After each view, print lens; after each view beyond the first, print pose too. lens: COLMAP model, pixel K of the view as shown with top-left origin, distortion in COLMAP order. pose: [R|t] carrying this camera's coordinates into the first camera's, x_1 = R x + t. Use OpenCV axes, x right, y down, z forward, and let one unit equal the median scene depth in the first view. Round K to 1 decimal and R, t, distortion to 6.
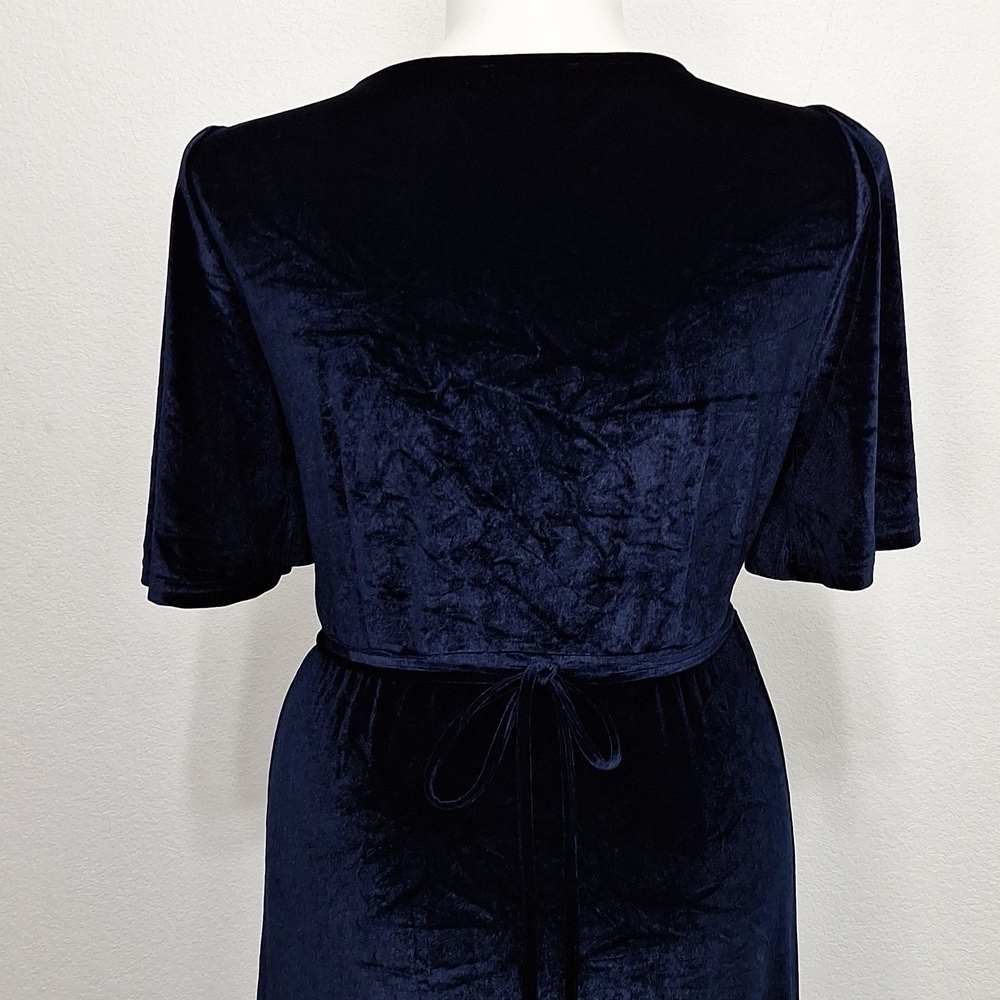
lens RADIAL K [[1495.5, 0, 499.5], [0, 1495.5, 489.0], [0, 0, 1]] dist [0.098197, 0.000000]
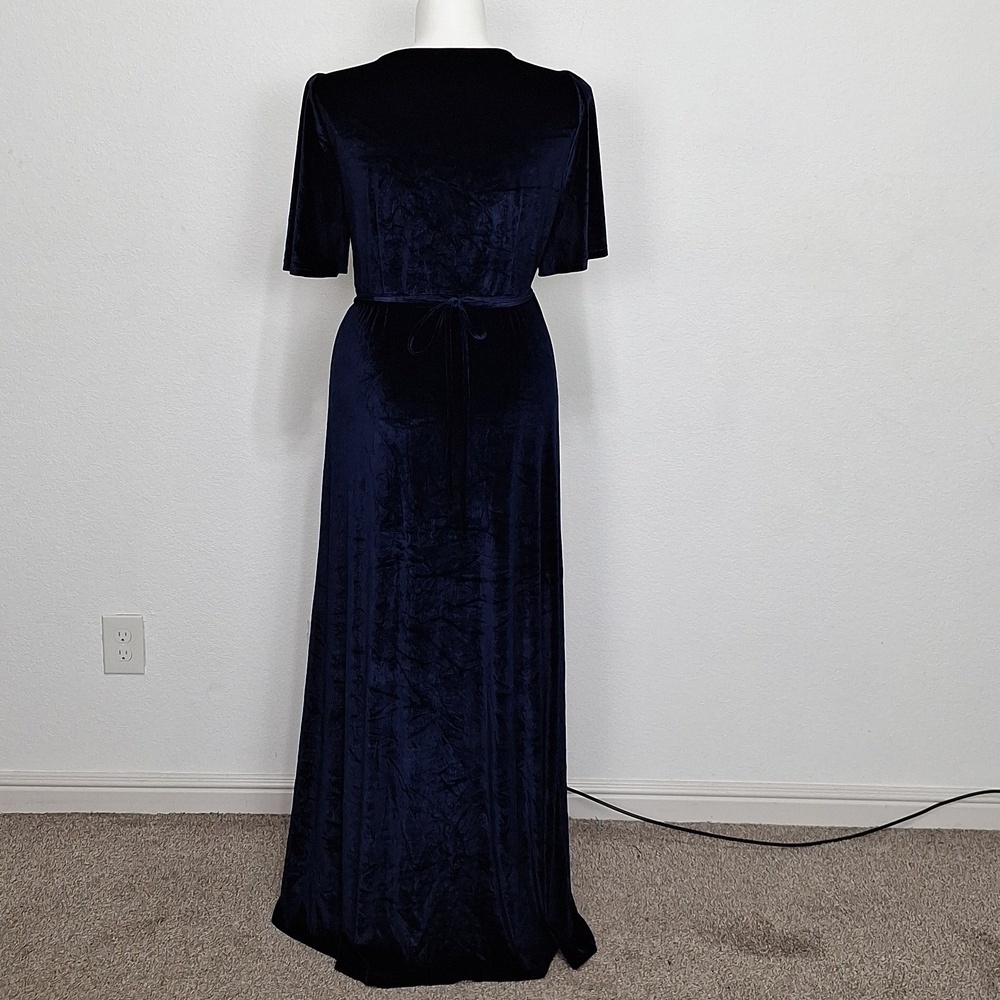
lens RADIAL K [[1495.5, 0, 485.2], [0, 1495.5, 507.0], [0, 0, 1]] dist [0.098197, 0.000000]
pose [[0.994347, -0.006881, 0.105957, -0.189065], [0.002049, 0.998956, 0.045644, 0.353399], [-0.106161, -0.045169, 0.993323, -1.500856]]
